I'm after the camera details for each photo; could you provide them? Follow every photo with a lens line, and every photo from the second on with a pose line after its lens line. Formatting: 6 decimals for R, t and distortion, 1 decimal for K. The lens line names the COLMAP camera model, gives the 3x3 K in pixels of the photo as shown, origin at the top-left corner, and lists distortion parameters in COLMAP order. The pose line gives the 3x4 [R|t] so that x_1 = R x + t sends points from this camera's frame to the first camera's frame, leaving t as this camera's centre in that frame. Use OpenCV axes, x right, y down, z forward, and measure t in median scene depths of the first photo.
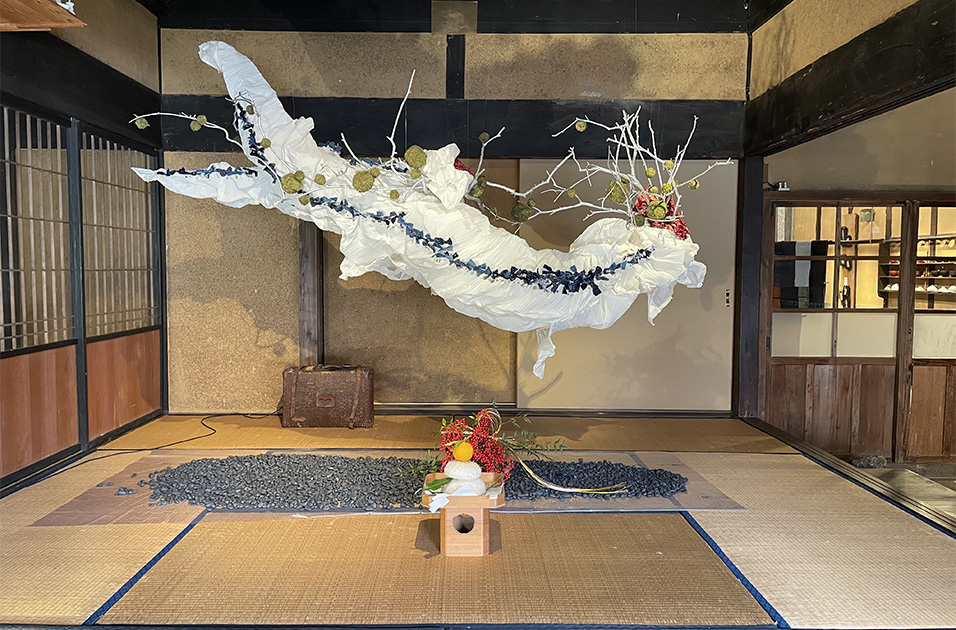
lens RADIAL K [[699.4, 0, 471.9], [0, 699.4, 318.5], [0, 0, 1]] dist [0.044373, -0.059600]
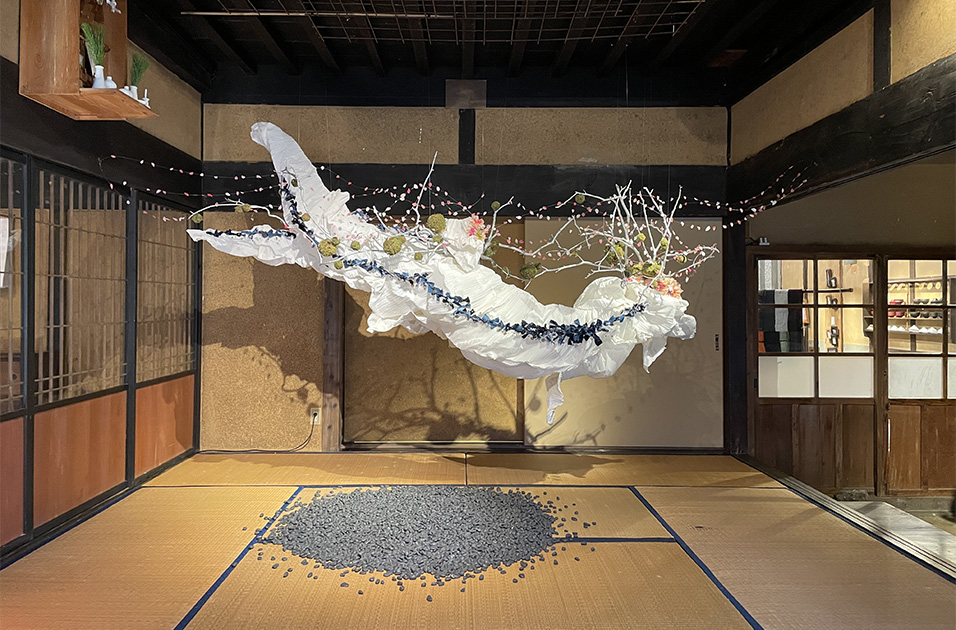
lens RADIAL K [[705.2, 0, 471.2], [0, 705.2, 297.7], [0, 0, 1]] dist [0.045501, -0.061130]
pose [[0.999981, -0.002366, 0.005716, -0.023734], [0.002795, 0.997088, -0.076204, -0.016924], [-0.005519, 0.076218, 0.997076, -0.101998]]
